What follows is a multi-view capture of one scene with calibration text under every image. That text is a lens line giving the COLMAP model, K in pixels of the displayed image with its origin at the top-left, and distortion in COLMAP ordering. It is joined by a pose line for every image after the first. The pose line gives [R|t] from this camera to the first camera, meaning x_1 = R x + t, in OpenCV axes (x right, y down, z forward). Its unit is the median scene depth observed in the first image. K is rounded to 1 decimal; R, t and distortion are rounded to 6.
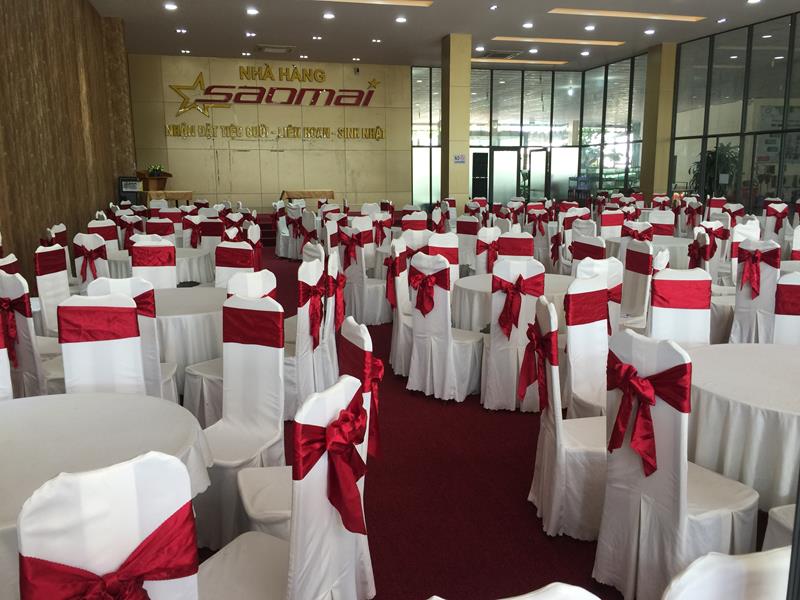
lens RADIAL K [[686.8, 0, 403.7], [0, 686.8, 290.6], [0, 0, 1]] dist [0.089586, -0.111924]
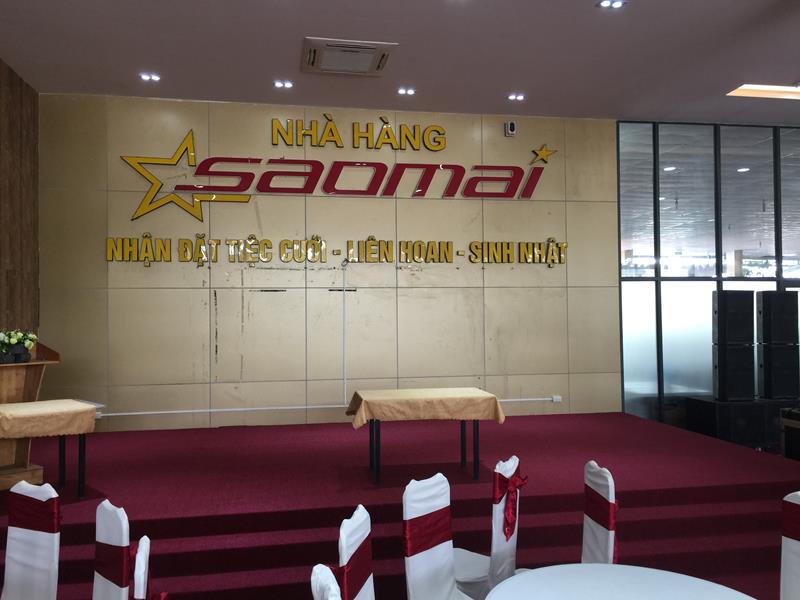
lens RADIAL K [[686.8, 0, 403.7], [0, 686.8, 290.6], [0, 0, 1]] dist [0.089586, -0.111924]
pose [[0.994726, -0.003575, -0.102508, -0.098270], [-0.016133, 0.981499, -0.190785, -0.118403], [0.101293, 0.191432, 0.976265, 0.573173]]
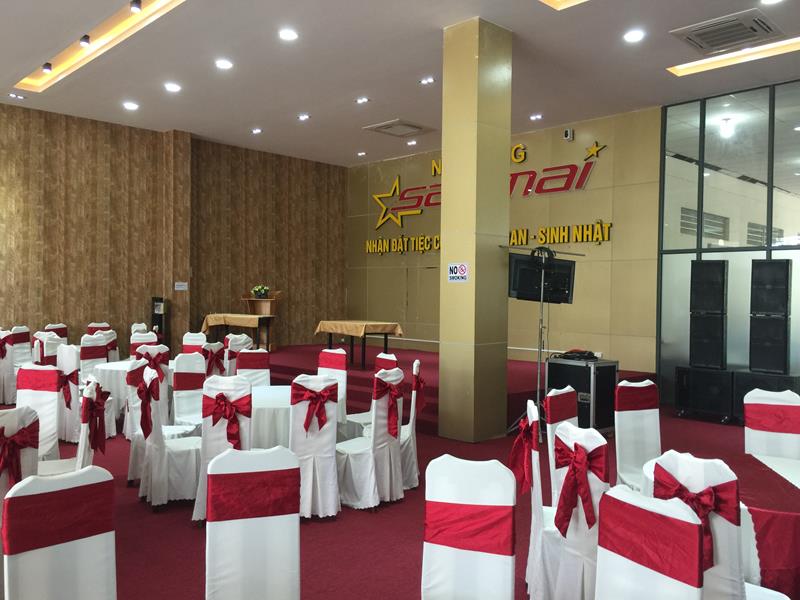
lens RADIAL K [[686.8, 0, 403.7], [0, 686.8, 290.6], [0, 0, 1]] dist [0.089586, -0.111924]
pose [[0.463292, 0.017323, -0.886036, 0.437304], [-0.154380, 0.986099, -0.061443, -0.129591], [0.872655, 0.165252, 0.459527, 0.654267]]
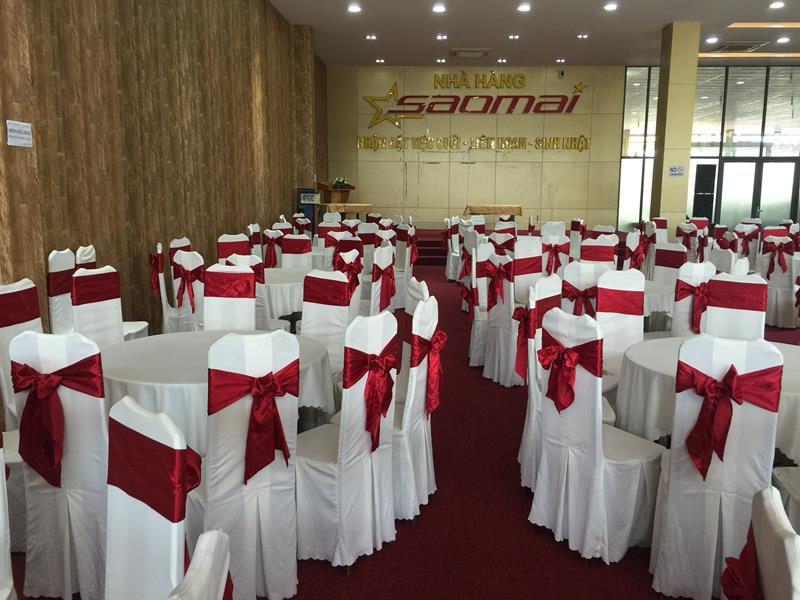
lens RADIAL K [[686.8, 0, 403.7], [0, 686.8, 290.6], [0, 0, 1]] dist [0.089586, -0.111924]
pose [[0.954379, 0.057641, -0.292982, 0.018308], [-0.063844, 0.997892, -0.011647, -0.013972], [0.291693, 0.029820, 0.956047, 0.091346]]
